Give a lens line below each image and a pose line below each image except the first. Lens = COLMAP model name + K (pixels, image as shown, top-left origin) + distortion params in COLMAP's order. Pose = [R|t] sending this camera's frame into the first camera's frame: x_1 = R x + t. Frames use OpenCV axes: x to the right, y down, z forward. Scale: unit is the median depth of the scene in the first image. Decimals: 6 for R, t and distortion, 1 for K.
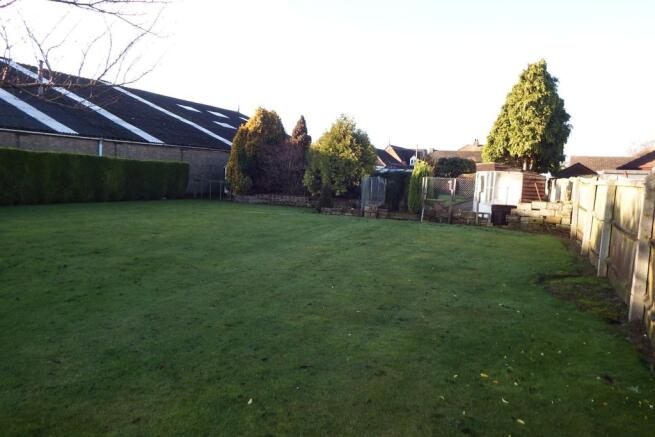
lens RADIAL K [[472.7, 0, 327.5], [0, 472.7, 218.5], [0, 0, 1]] dist [-0.005509, -0.002553]
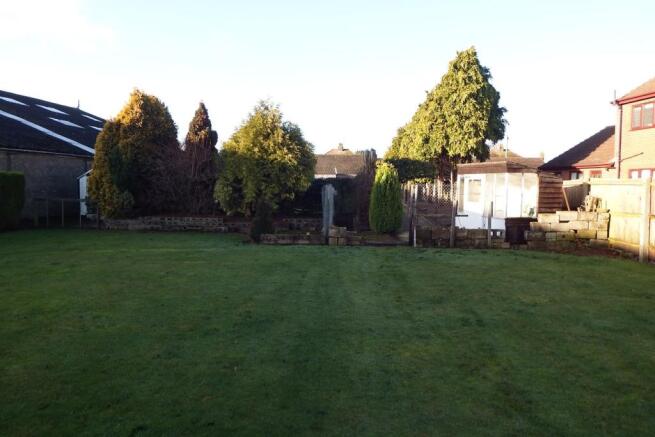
lens RADIAL K [[472.7, 0, 327.5], [0, 472.7, 218.5], [0, 0, 1]] dist [-0.005509, -0.002553]
pose [[0.948174, -0.055222, 0.312918, -0.109356], [0.059790, 0.998198, -0.005012, -0.030126], [-0.312077, 0.023461, 0.949767, 0.275006]]
